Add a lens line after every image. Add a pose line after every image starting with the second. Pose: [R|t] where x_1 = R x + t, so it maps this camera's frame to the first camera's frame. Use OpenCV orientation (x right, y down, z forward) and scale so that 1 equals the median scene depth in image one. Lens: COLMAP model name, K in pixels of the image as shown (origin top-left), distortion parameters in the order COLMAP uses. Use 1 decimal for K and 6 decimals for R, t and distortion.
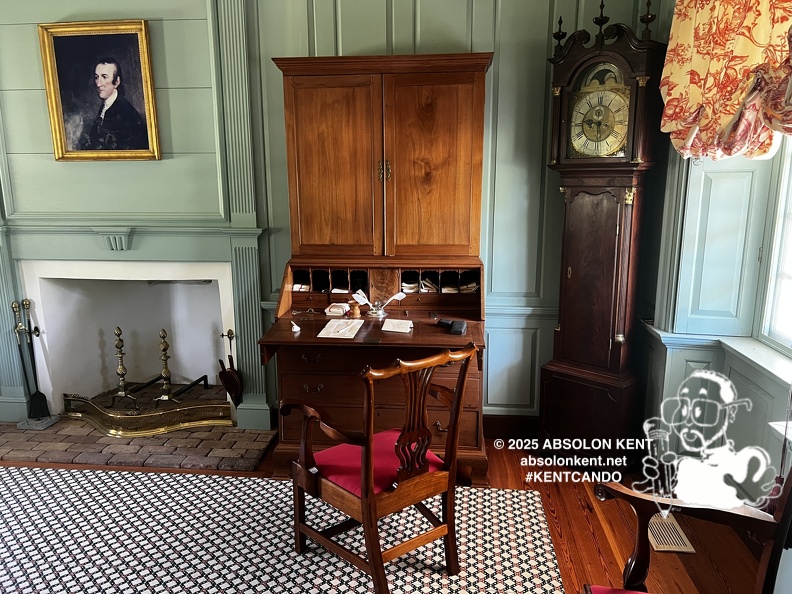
lens RADIAL K [[594.7, 0, 396.0], [0, 594.7, 299.4], [0, 0, 1]] dist [0.100572, -0.172068]
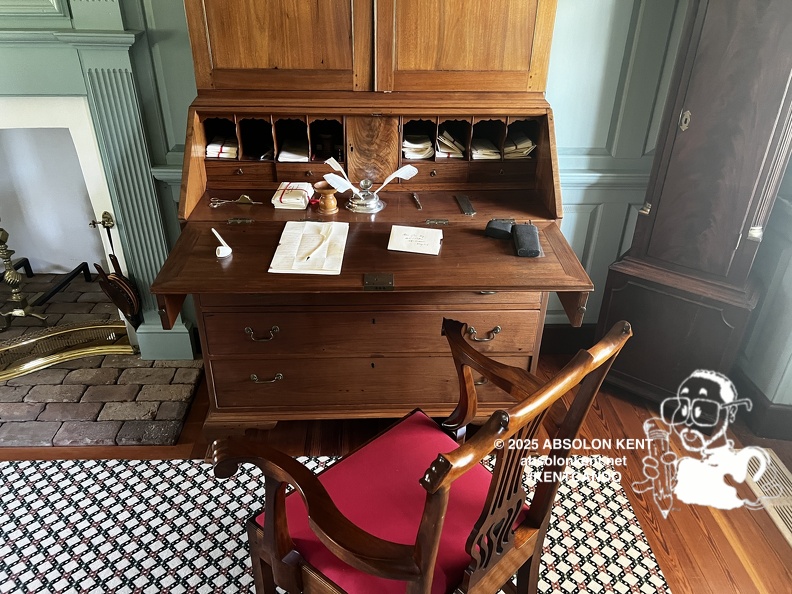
lens RADIAL K [[594.9, 0, 396.0], [0, 594.9, 297.0], [0, 0, 1]] dist [0.056238, -0.070132]
pose [[0.991396, -0.045977, 0.122556, -0.074282], [0.005117, 0.949179, 0.314695, -0.066900], [-0.130796, -0.311360, 0.941248, 0.420820]]
